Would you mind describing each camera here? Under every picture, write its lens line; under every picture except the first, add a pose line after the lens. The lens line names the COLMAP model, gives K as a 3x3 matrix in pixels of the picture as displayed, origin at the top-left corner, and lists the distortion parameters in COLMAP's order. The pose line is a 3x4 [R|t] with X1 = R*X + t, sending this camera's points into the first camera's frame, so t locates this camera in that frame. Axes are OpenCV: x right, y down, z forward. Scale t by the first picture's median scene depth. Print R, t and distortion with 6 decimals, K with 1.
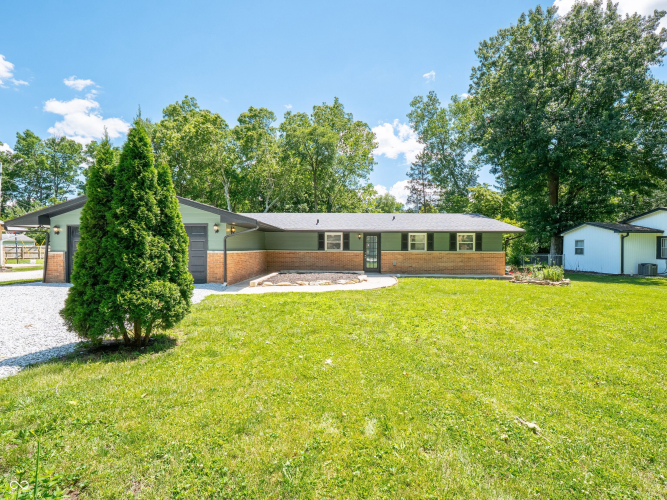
lens RADIAL K [[329.9, 0, 333.5], [0, 329.9, 250.0], [0, 0, 1]] dist [-0.006978, -0.000784]
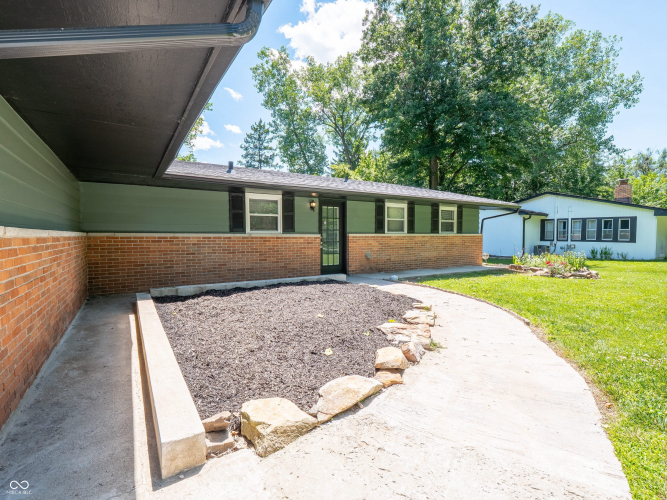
lens RADIAL K [[329.9, 0, 333.5], [0, 329.9, 250.0], [0, 0, 1]] dist [-0.006978, -0.000784]
pose [[0.836180, -0.031381, 0.547557, -0.152159], [0.010098, 0.999073, 0.041837, 0.006002], [-0.548363, -0.029454, 0.835722, 0.484983]]
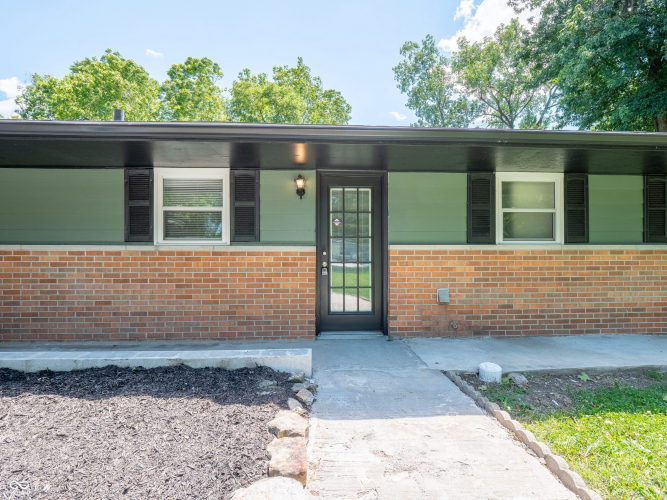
lens RADIAL K [[316.0, 0, 329.4], [0, 316.0, 248.7], [0, 0, 1]] dist [0.000710, -0.000111]
pose [[0.998295, -0.007006, 0.057951, 0.075350], [0.006815, 0.999971, 0.003487, 0.004181], [-0.057974, -0.003086, 0.998313, 0.668872]]
